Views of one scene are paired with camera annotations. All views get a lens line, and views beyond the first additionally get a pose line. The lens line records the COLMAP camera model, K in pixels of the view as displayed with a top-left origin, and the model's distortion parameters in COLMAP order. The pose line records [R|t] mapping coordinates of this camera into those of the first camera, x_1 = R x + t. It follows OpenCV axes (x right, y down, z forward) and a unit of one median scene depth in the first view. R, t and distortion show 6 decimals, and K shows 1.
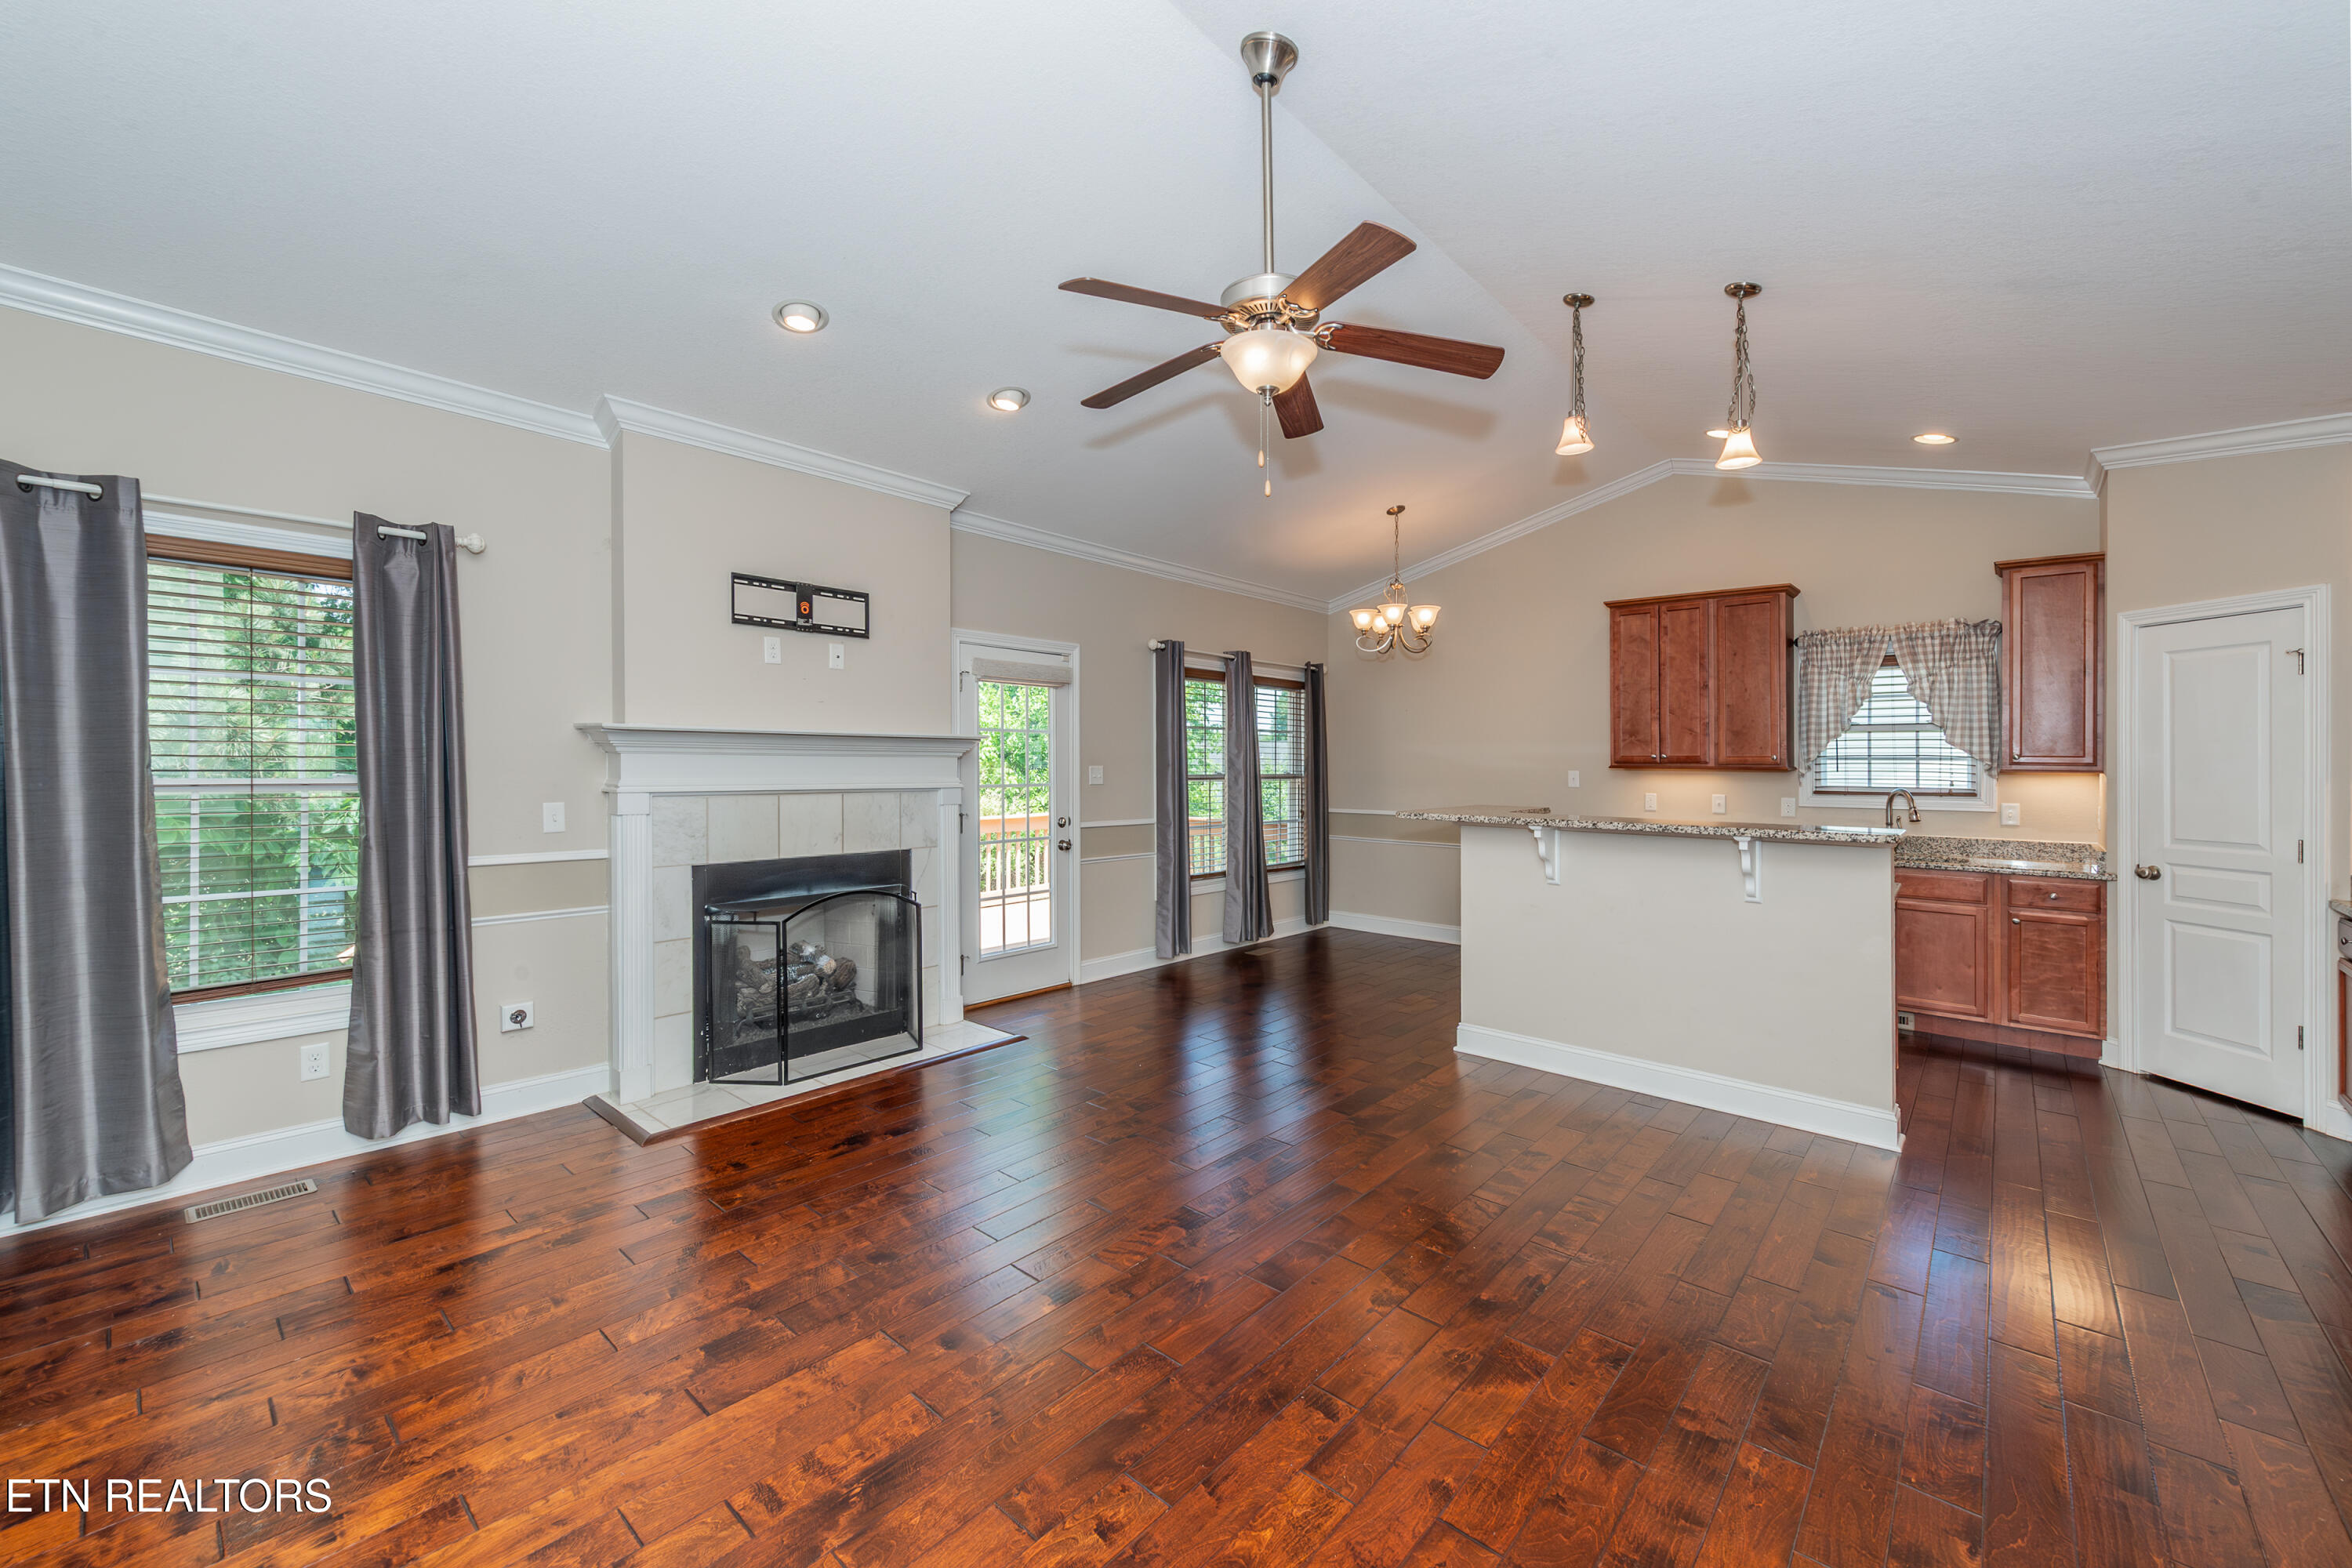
lens RADIAL K [[942.0, 0, 1189.3], [0, 942.0, 759.9], [0, 0, 1]] dist [0.008248, -0.000162]
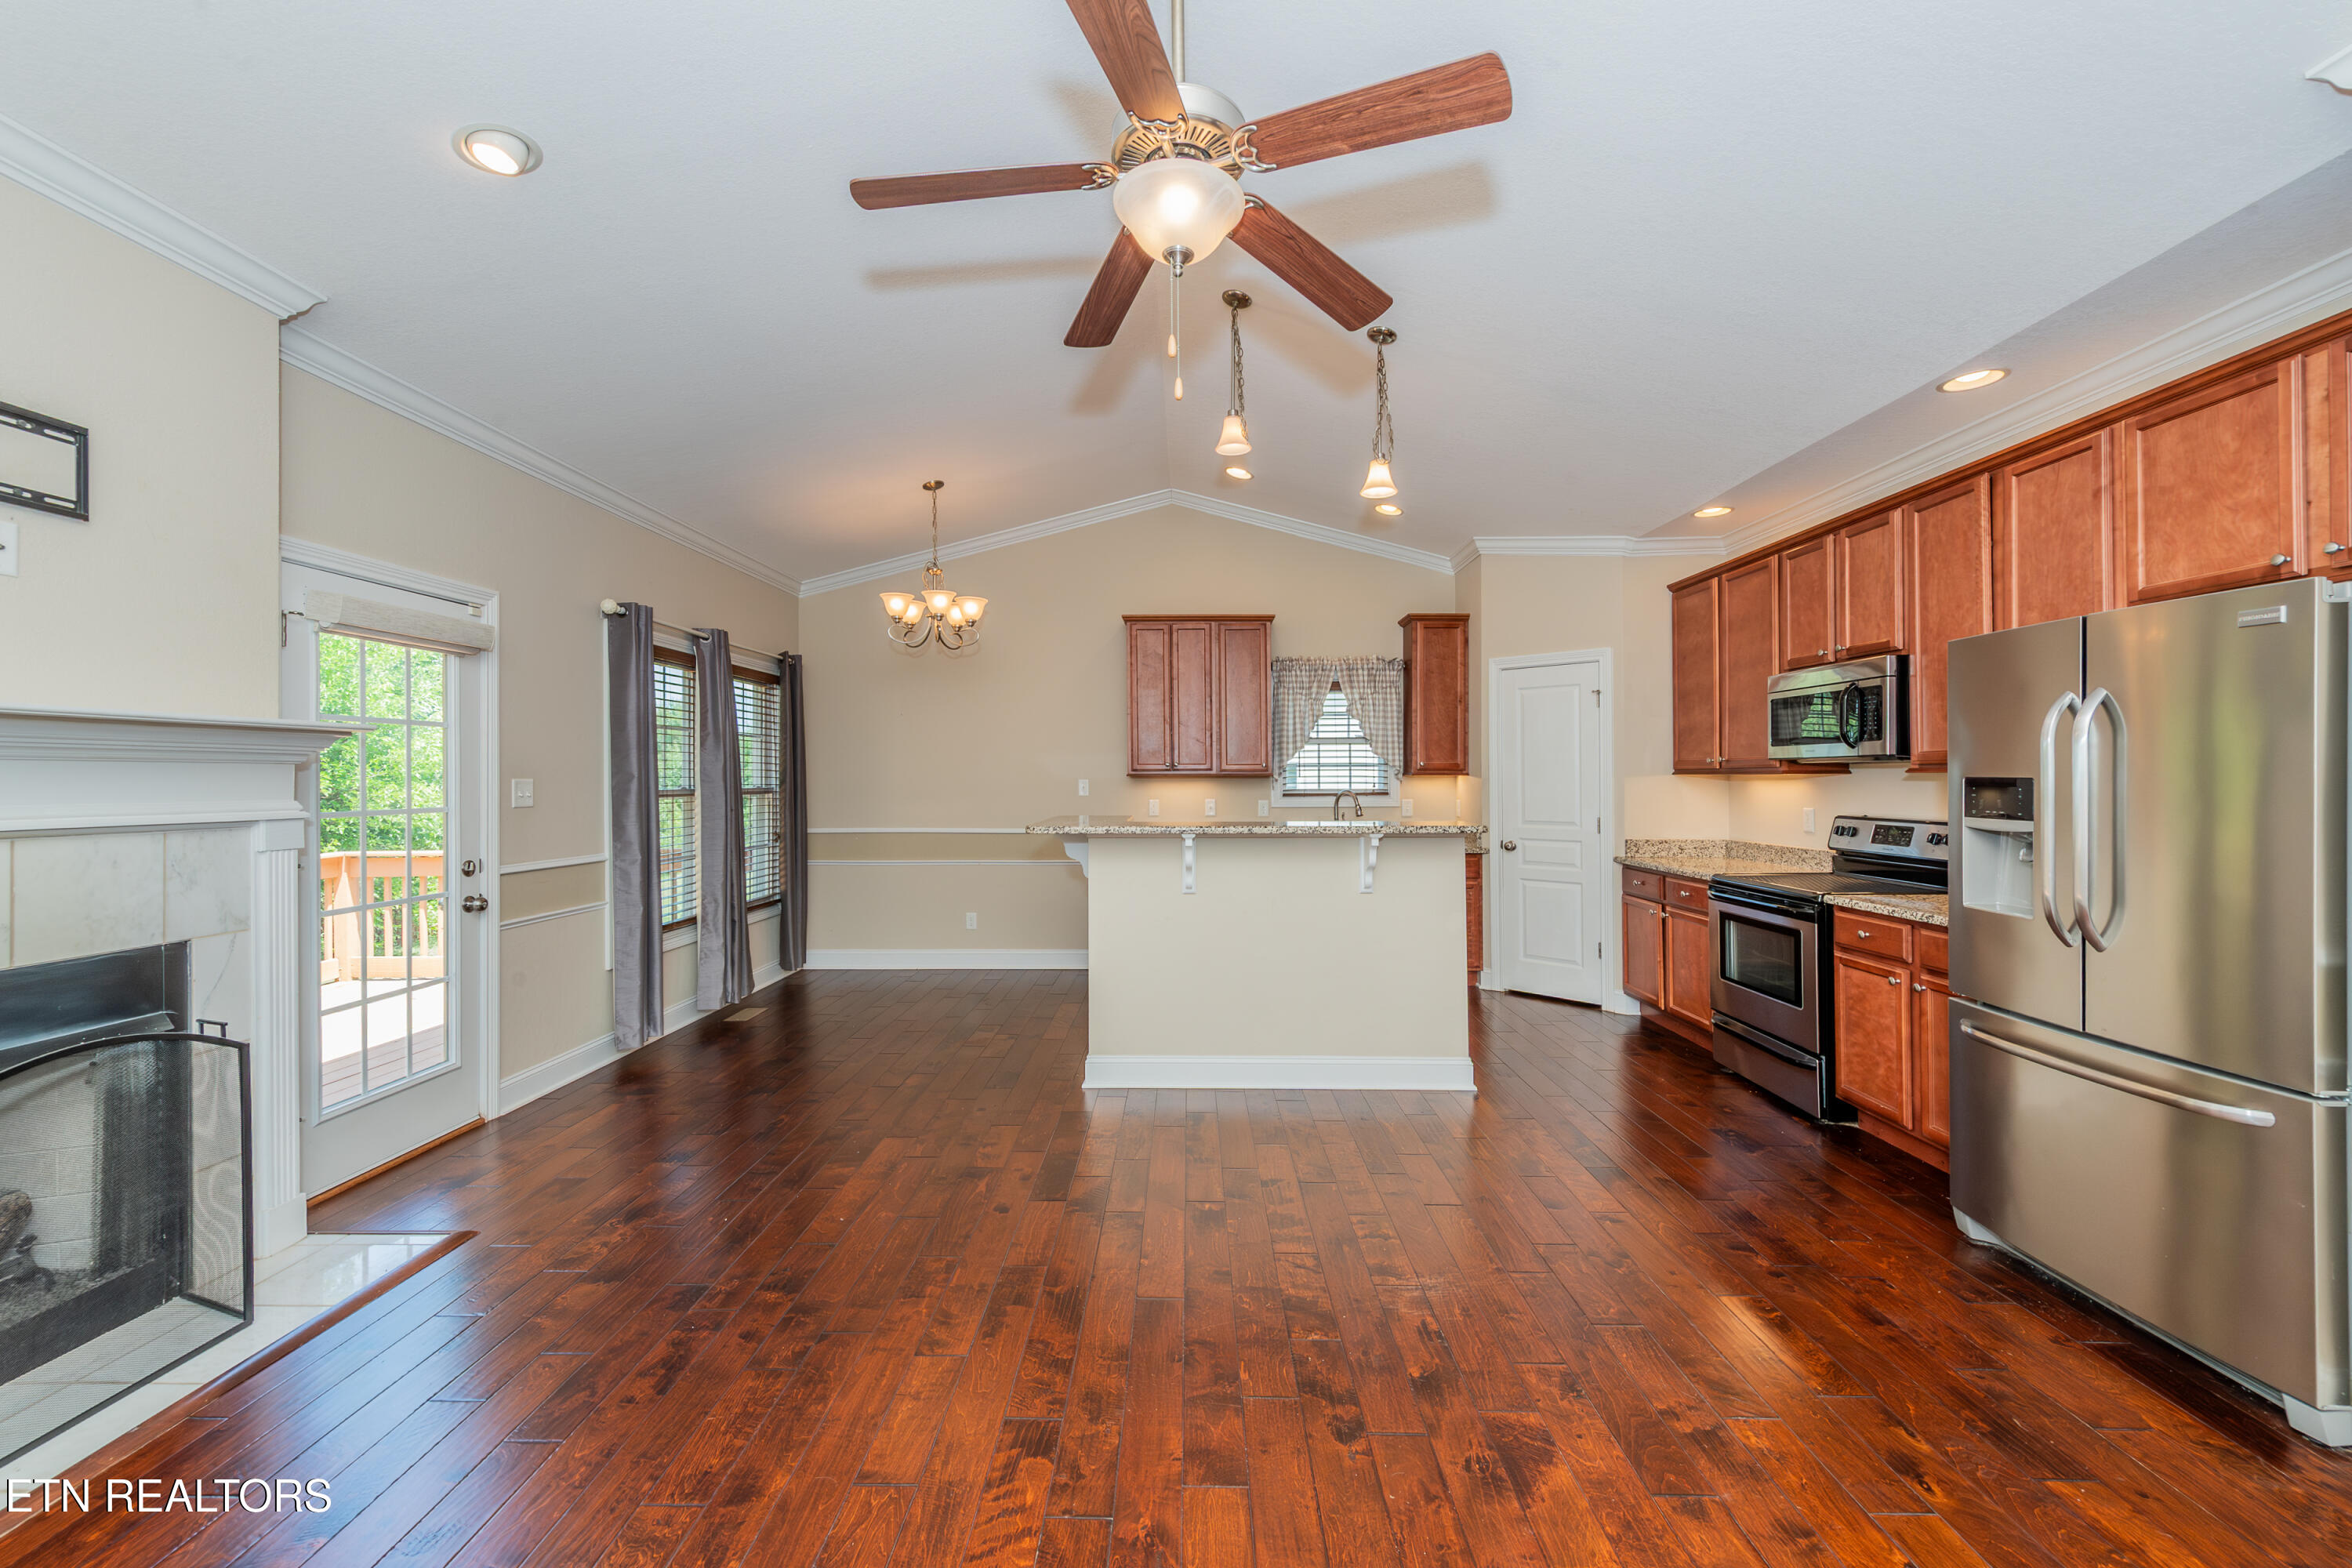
lens RADIAL K [[922.7, 0, 1191.2], [0, 922.7, 764.7], [0, 0, 1]] dist [0.014154, -0.005337]
pose [[0.759053, -0.000656, 0.651028, -0.213580], [0.007292, 0.999945, -0.007494, 0.005705], [-0.650988, 0.010435, 0.759017, 0.254108]]
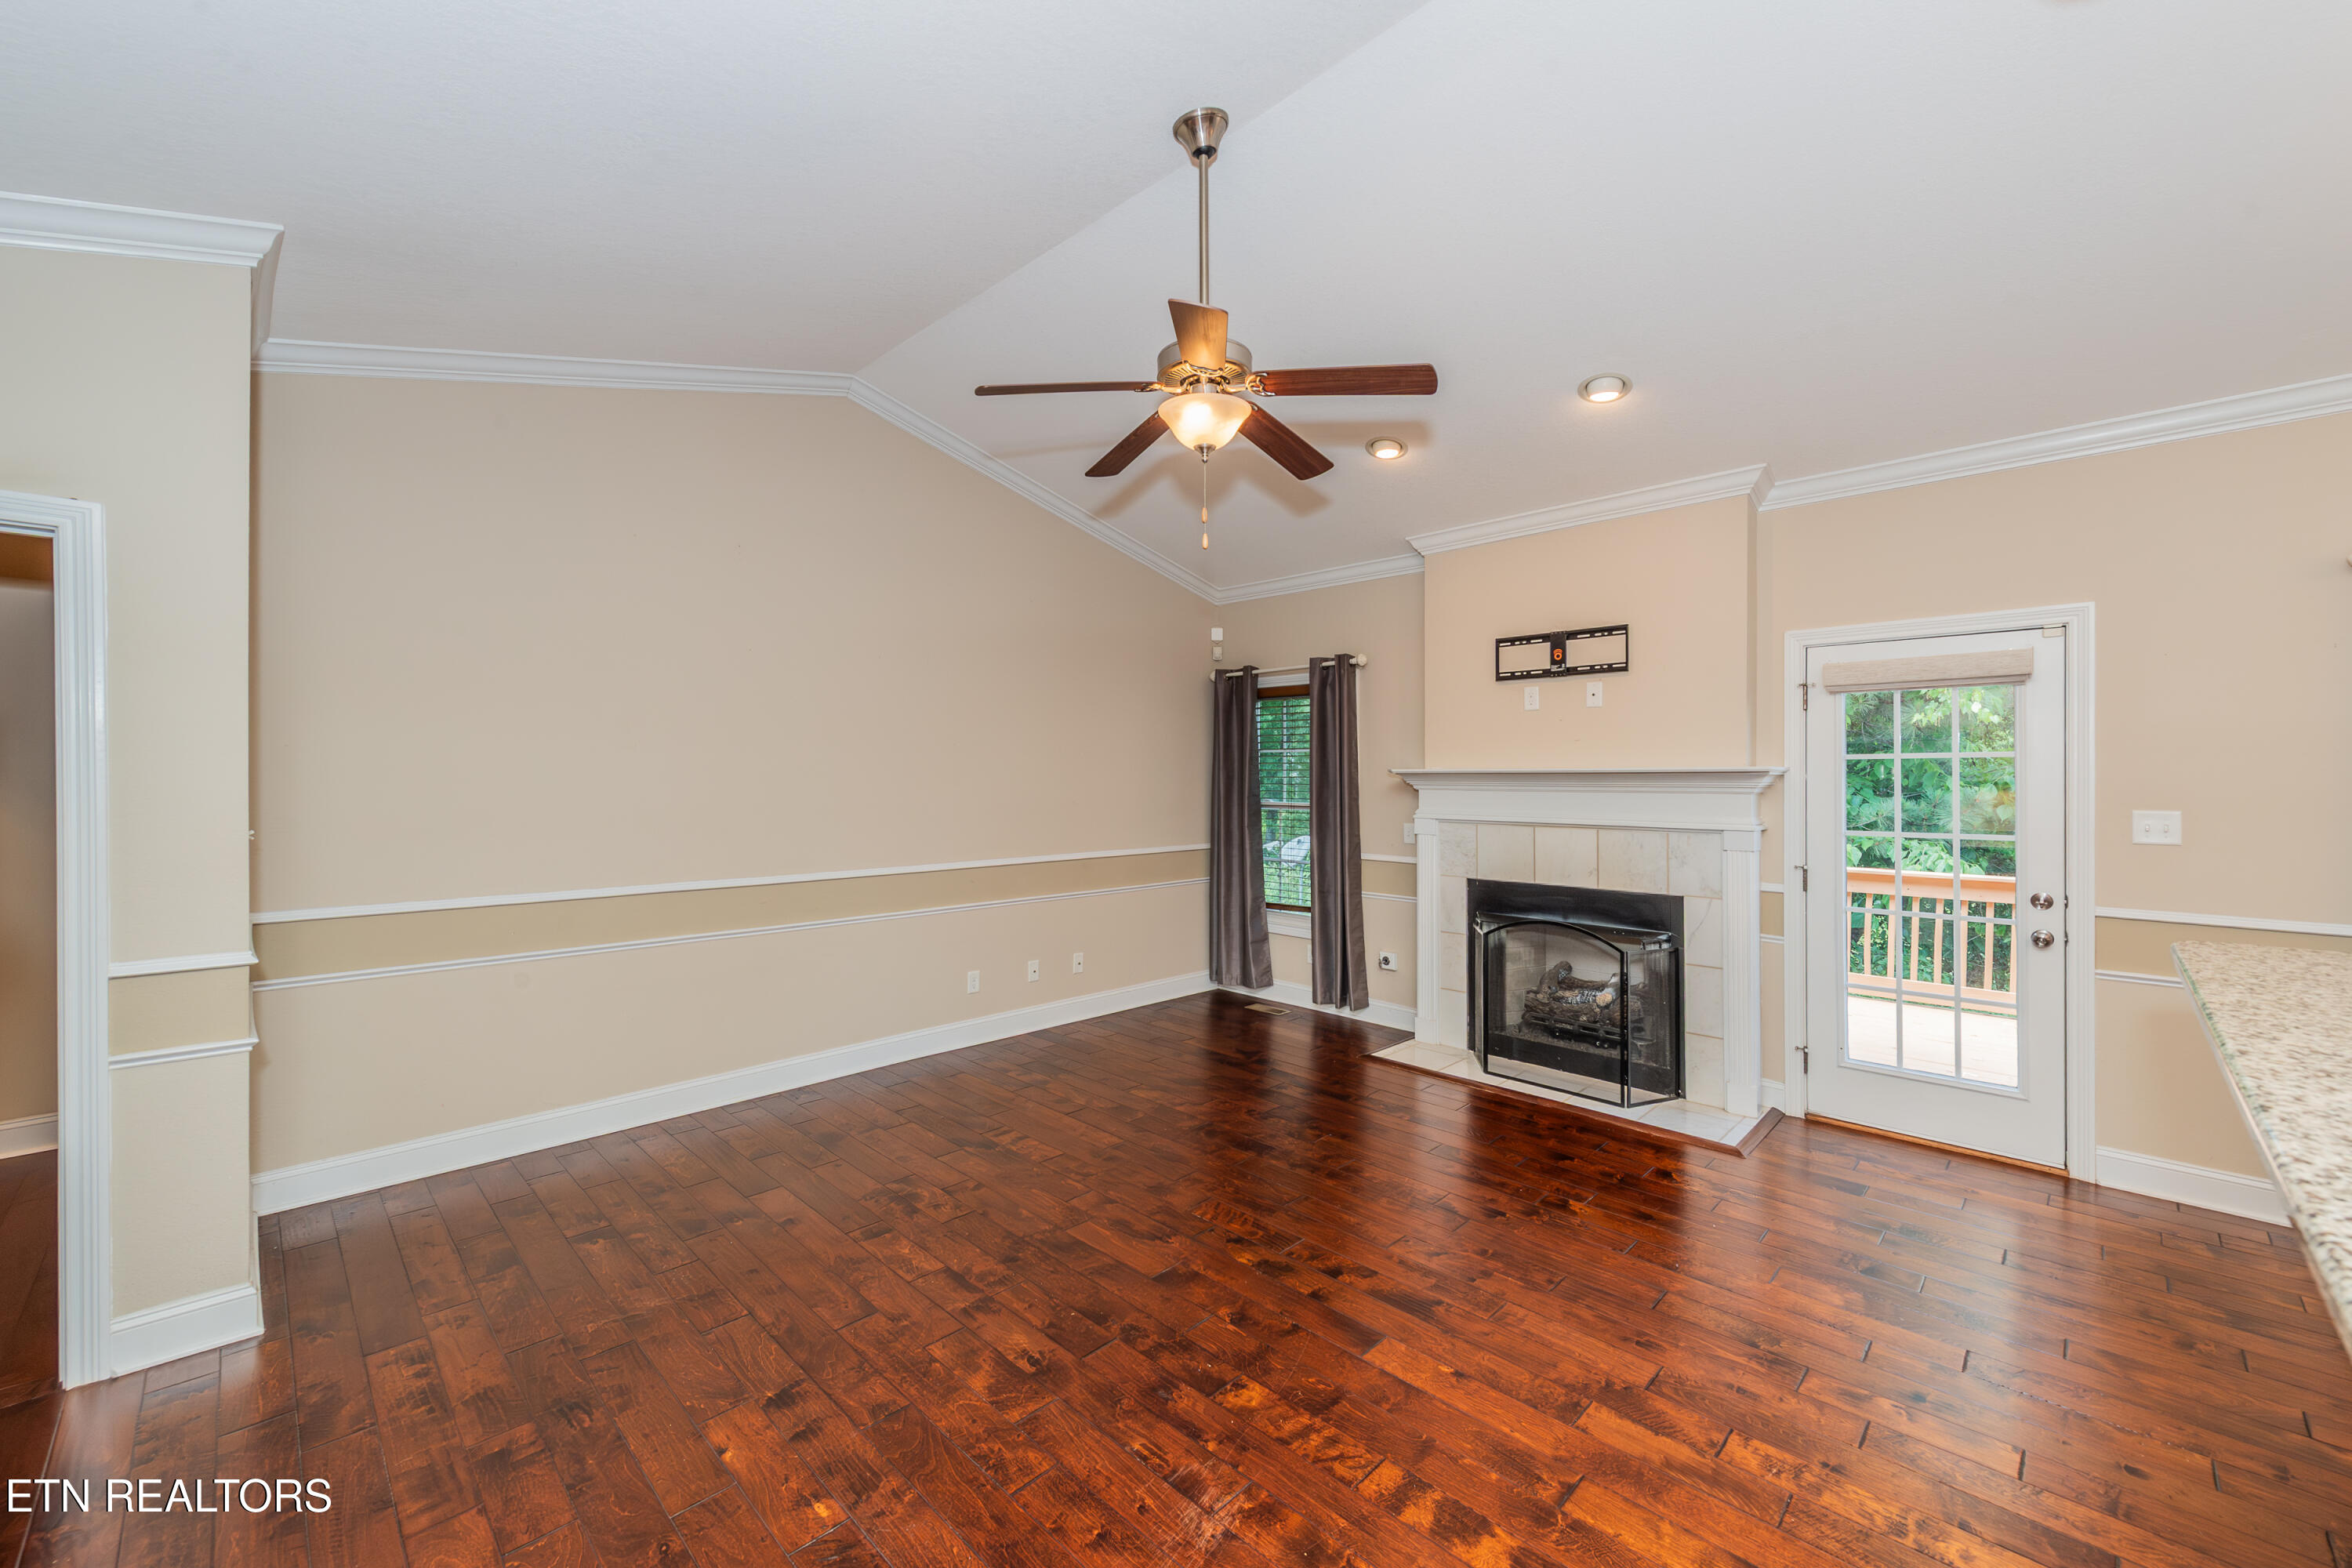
lens RADIAL K [[926.2, 0, 1168.6], [0, 926.2, 791.2], [0, 0, 1]] dist [-0.000218, -0.000360]
pose [[-0.077184, 0.005450, -0.997002, 0.626954], [-0.001985, 0.999982, 0.005620, -0.009211], [0.997015, 0.002412, -0.077172, 0.586744]]
